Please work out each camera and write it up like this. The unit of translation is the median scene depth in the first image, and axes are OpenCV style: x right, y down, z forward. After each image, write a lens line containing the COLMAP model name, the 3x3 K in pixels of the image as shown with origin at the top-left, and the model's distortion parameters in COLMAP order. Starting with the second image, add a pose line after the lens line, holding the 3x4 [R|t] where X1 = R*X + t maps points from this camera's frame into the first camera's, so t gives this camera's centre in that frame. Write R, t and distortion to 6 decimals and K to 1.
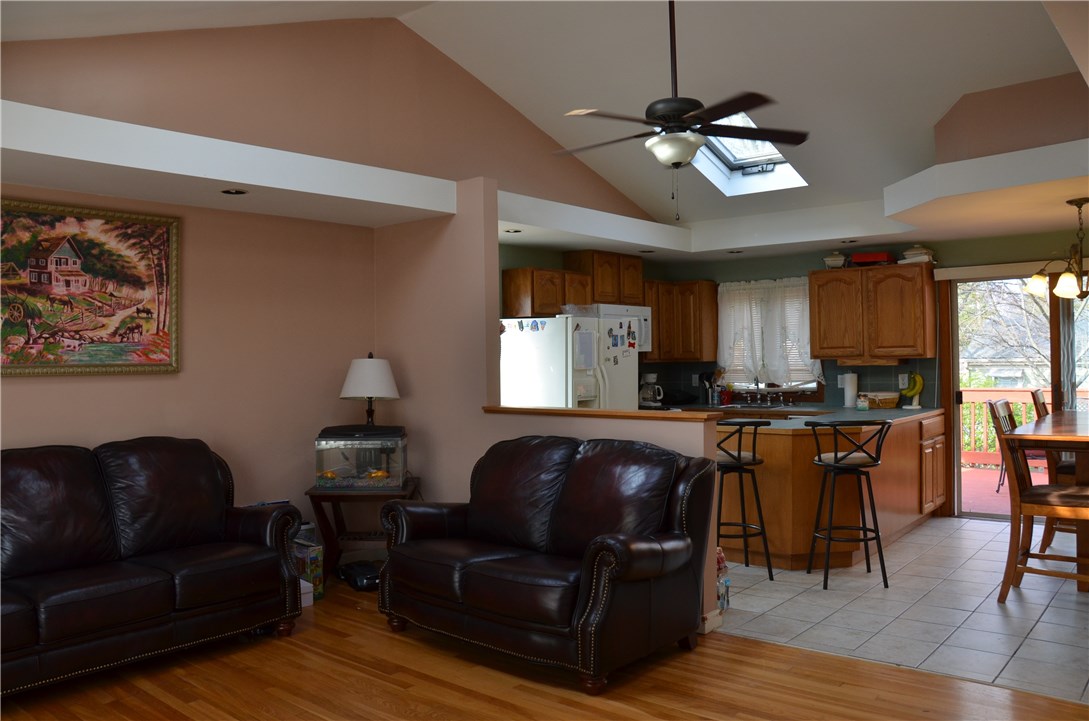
lens RADIAL K [[854.1, 0, 544.5], [0, 854.1, 360.5], [0, 0, 1]] dist [-0.118692, 0.001619]
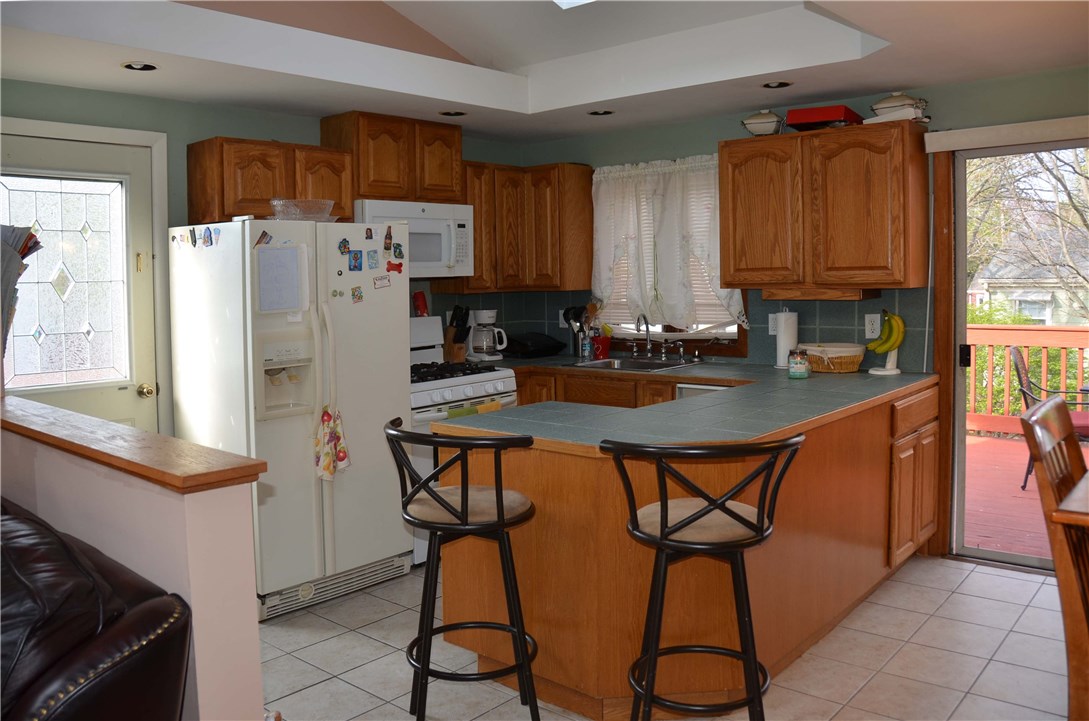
lens RADIAL K [[873.6, 0, 544.5], [0, 873.6, 343.1], [0, 0, 1]] dist [-0.185473, 0.130813]
pose [[0.999888, -0.005318, -0.013988, 0.220306], [0.006346, 0.997200, 0.074510, -0.010401], [0.013553, -0.074590, 0.997122, 0.421727]]
